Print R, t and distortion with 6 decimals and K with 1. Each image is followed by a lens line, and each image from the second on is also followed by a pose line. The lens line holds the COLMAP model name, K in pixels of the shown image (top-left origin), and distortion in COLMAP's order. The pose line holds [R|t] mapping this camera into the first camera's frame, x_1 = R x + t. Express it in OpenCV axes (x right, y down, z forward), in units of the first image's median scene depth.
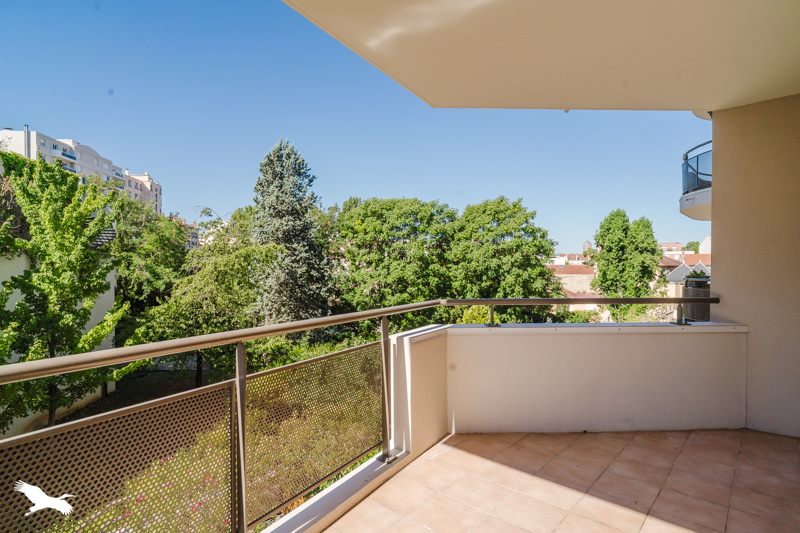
lens RADIAL K [[432.6, 0, 379.9], [0, 432.6, 267.2], [0, 0, 1]] dist [0.000912, 0.000110]
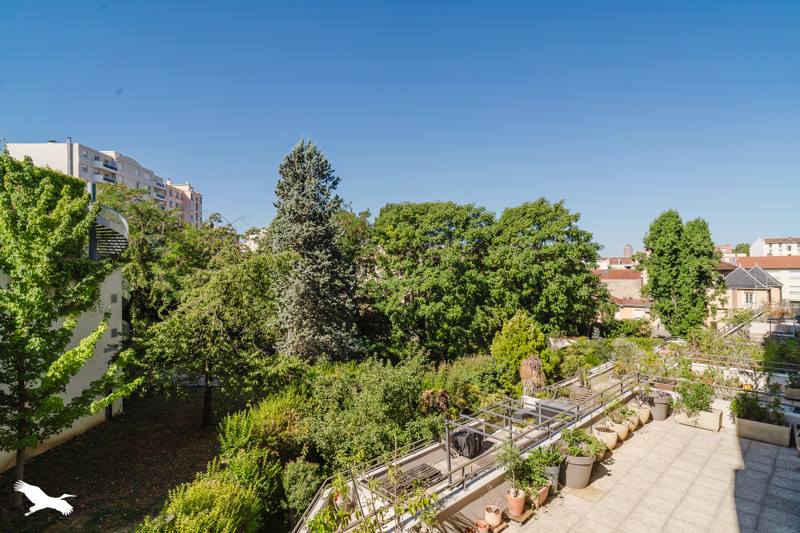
lens RADIAL K [[424.2, 0, 400.0], [0, 424.2, 266.5], [0, 0, 1]] dist [-0.000061, 0.000363]
pose [[0.998977, -0.009092, -0.044292, 0.013952], [0.008484, 0.999868, -0.013890, -0.005294], [0.044413, 0.013500, 0.998922, 0.075193]]
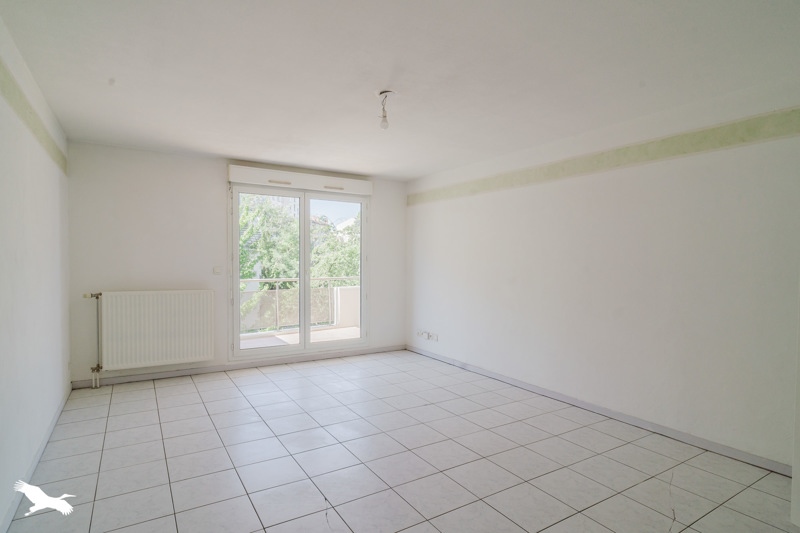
lens RADIAL K [[424.2, 0, 400.0], [0, 424.2, 266.5], [0, 0, 1]] dist [-0.000061, 0.000363]
pose [[0.972312, 0.011012, -0.233425, 0.074145], [-0.007728, 0.999858, 0.014979, -0.002368], [0.233557, -0.012760, 0.972259, -0.112628]]
